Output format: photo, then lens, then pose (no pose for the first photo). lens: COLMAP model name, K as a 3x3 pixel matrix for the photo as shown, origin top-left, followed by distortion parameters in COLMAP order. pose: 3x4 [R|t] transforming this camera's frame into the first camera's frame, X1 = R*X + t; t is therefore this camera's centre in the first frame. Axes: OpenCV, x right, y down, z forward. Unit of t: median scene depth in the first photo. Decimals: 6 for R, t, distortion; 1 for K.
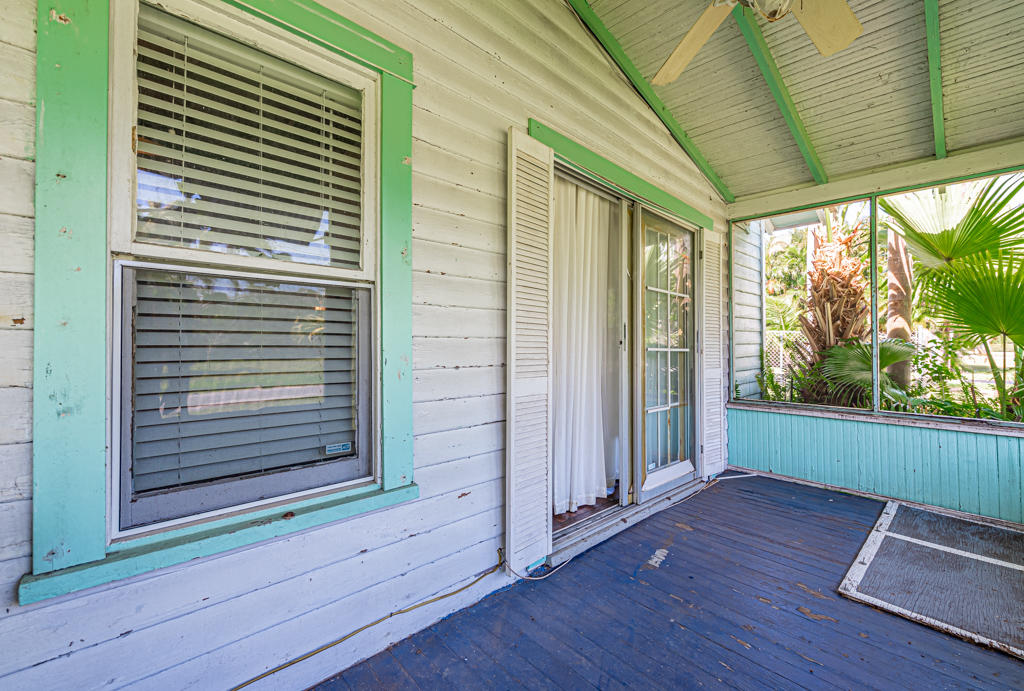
lens RADIAL K [[403.6, 0, 515.6], [0, 403.6, 344.3], [0, 0, 1]] dist [-0.001616, -0.000153]
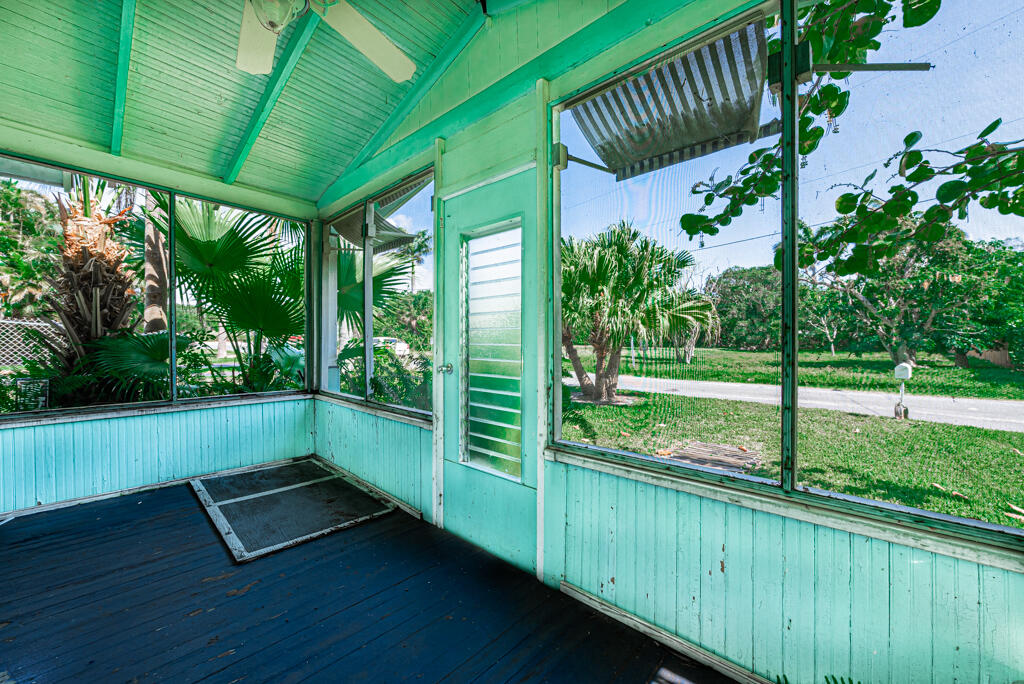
lens RADIAL K [[409.8, 0, 515.9], [0, 409.8, 340.2], [0, 0, 1]] dist [0.000594, 0.000069]
pose [[-0.057675, -0.008370, 0.998300, -0.220853], [-0.009037, 0.999928, 0.007861, -0.005794], [-0.998294, -0.008569, -0.057747, 0.191795]]
